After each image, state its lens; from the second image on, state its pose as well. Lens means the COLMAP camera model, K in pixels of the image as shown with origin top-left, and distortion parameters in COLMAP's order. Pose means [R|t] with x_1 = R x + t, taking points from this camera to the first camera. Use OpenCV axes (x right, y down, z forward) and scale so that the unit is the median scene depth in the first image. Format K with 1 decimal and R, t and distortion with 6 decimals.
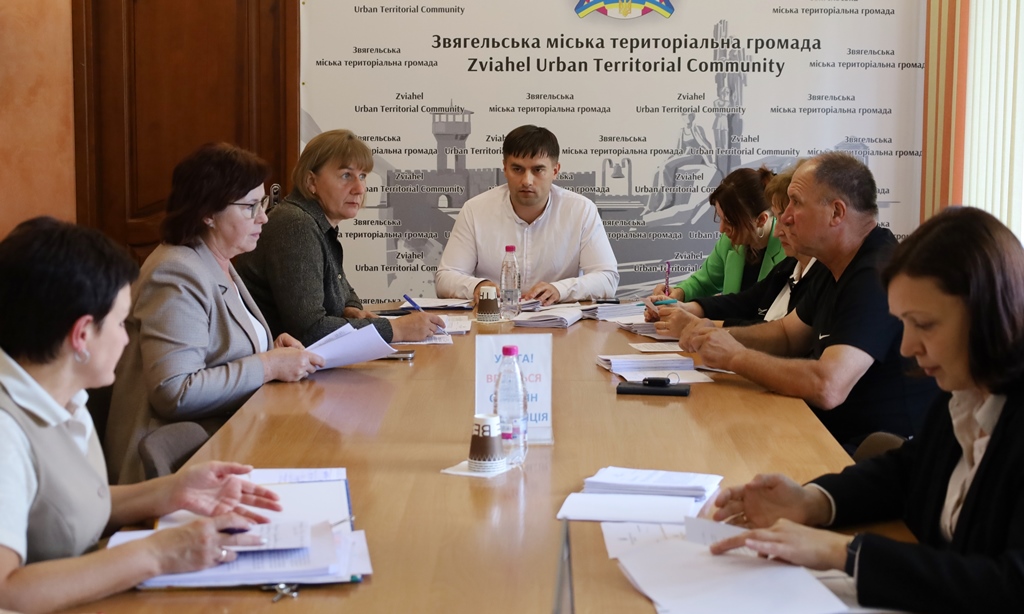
lens RADIAL K [[1791.4, 0, 512.0], [0, 1791.4, 307.0], [0, 0, 1]] dist [0.401150, -3.904400]
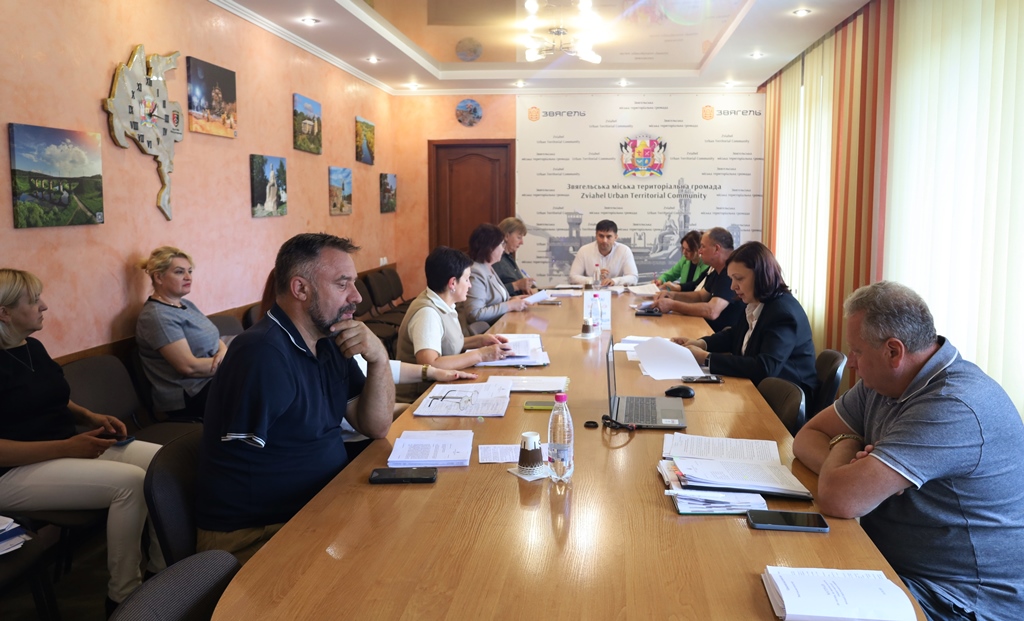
lens RADIAL K [[739.5, 0, 550.2], [0, 739.5, 310.5], [0, 0, 1]] dist [0.000815, -0.000033]
pose [[0.997875, 0.004667, -0.064995, 0.000721], [-0.003342, 0.999785, 0.020486, 0.006802], [0.065076, -0.020225, 0.997675, -0.049692]]
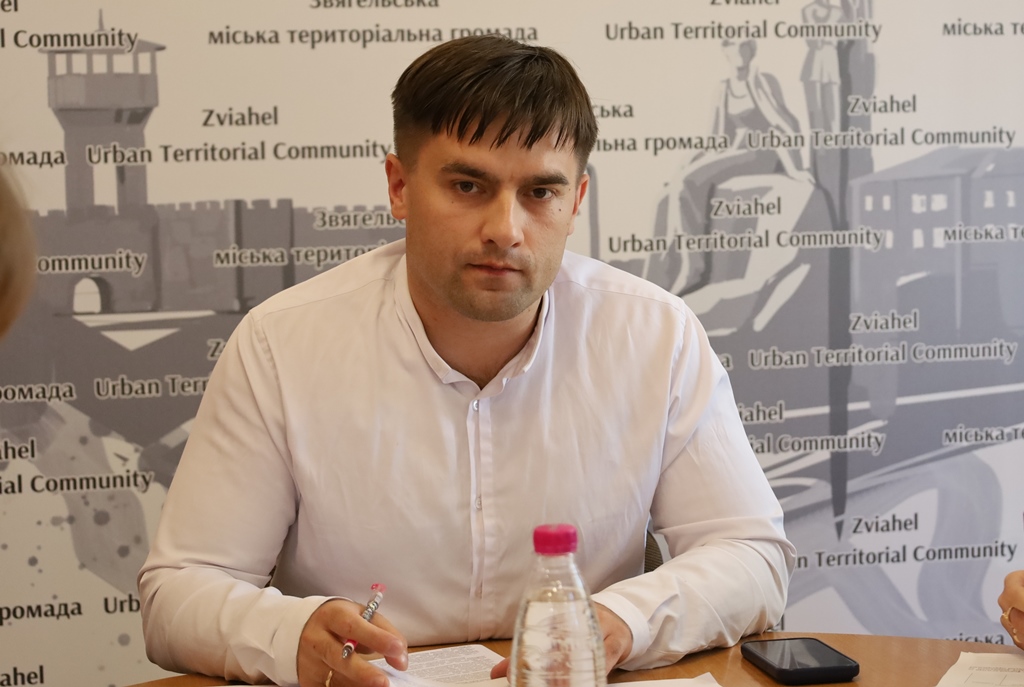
lens RADIAL K [[2102.1, 0, 512.0], [0, 2102.1, 343.5], [0, 0, 1]] dist [0.045203, -0.113913]
pose [[0.976622, -0.045887, 0.210010, -0.045165], [0.048985, 0.998754, -0.009575, -0.042336], [-0.209309, 0.019638, 0.977652, 0.584690]]
